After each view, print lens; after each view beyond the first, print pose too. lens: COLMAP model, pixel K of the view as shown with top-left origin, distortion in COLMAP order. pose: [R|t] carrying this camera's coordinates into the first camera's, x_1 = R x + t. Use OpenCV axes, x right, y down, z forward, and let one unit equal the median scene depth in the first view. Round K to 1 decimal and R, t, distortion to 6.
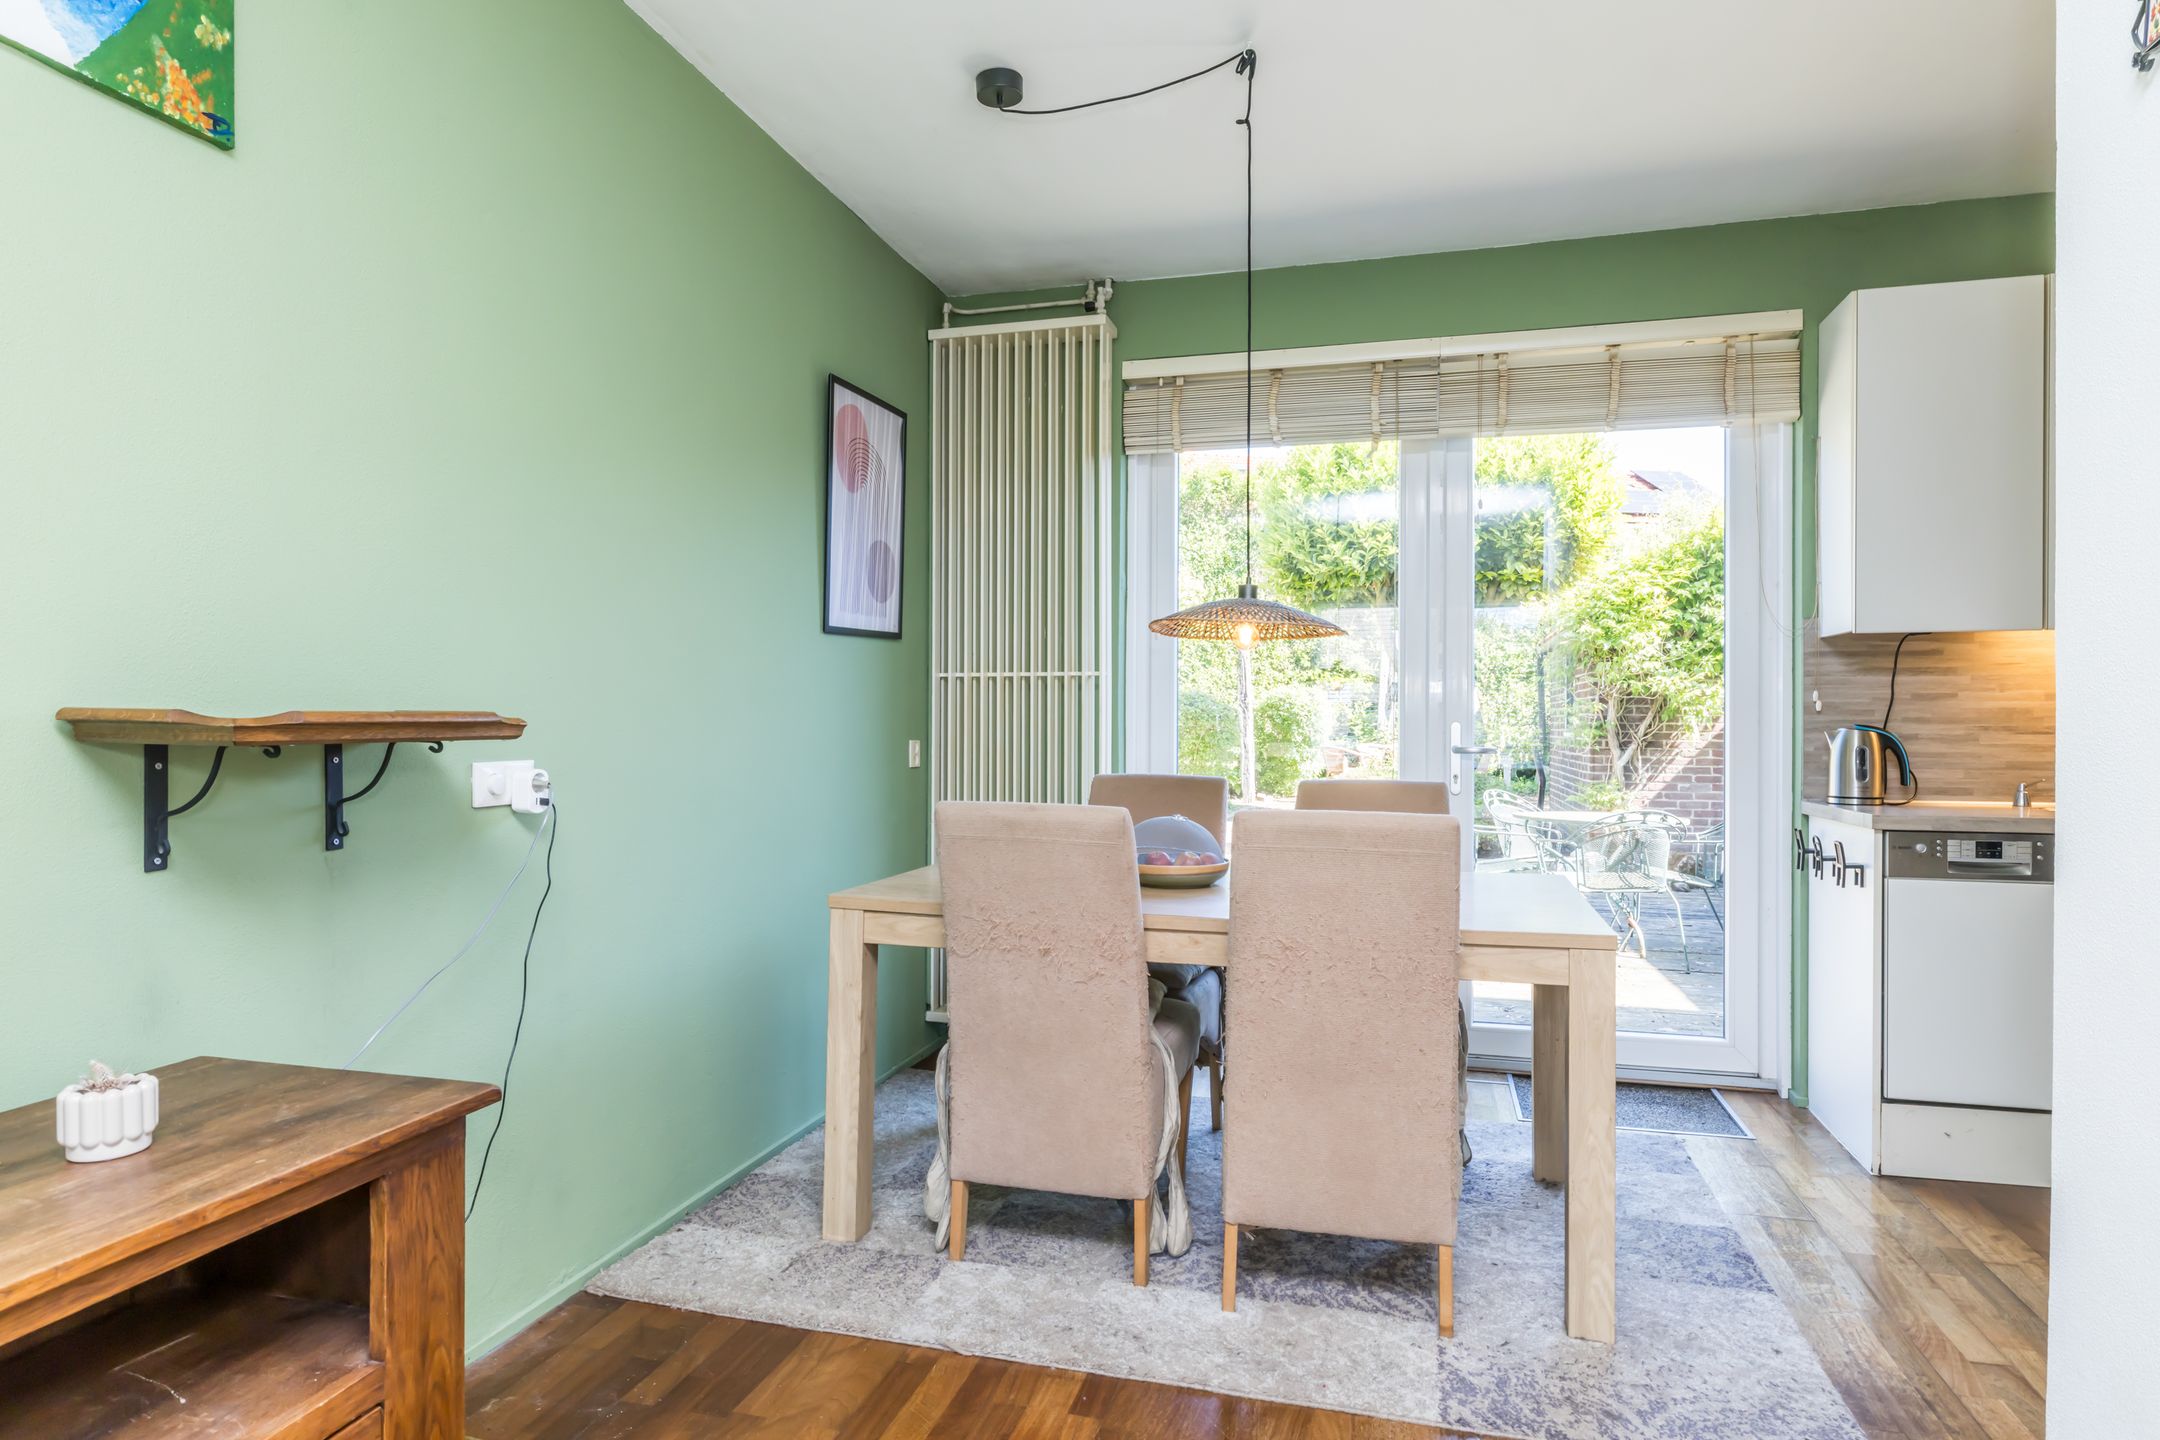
lens RADIAL K [[1236.3, 0, 1082.3], [0, 1236.3, 724.9], [0, 0, 1]] dist [0.001985, -0.000284]
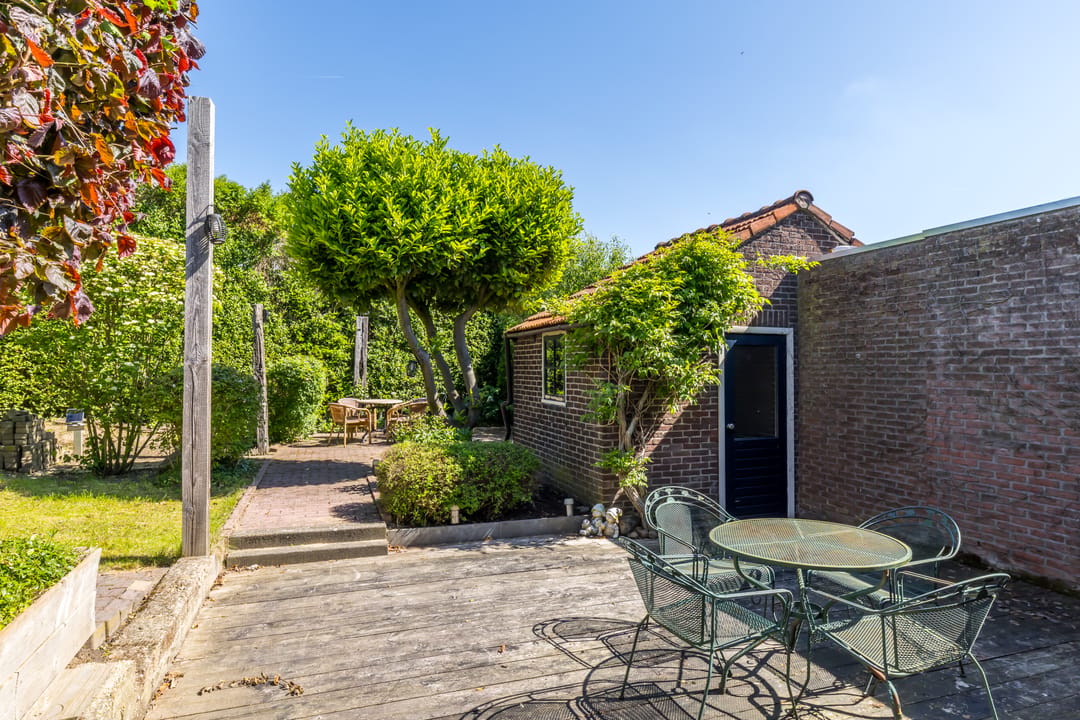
lens RADIAL K [[618.2, 0, 560.6], [0, 618.2, 360.5], [0, 0, 1]] dist [0.001985, -0.000284]
pose [[0.801450, -0.003163, 0.598053, 0.010223], [0.007141, 0.999965, -0.004282, -0.041066], [-0.598019, 0.007702, 0.801445, 0.573037]]
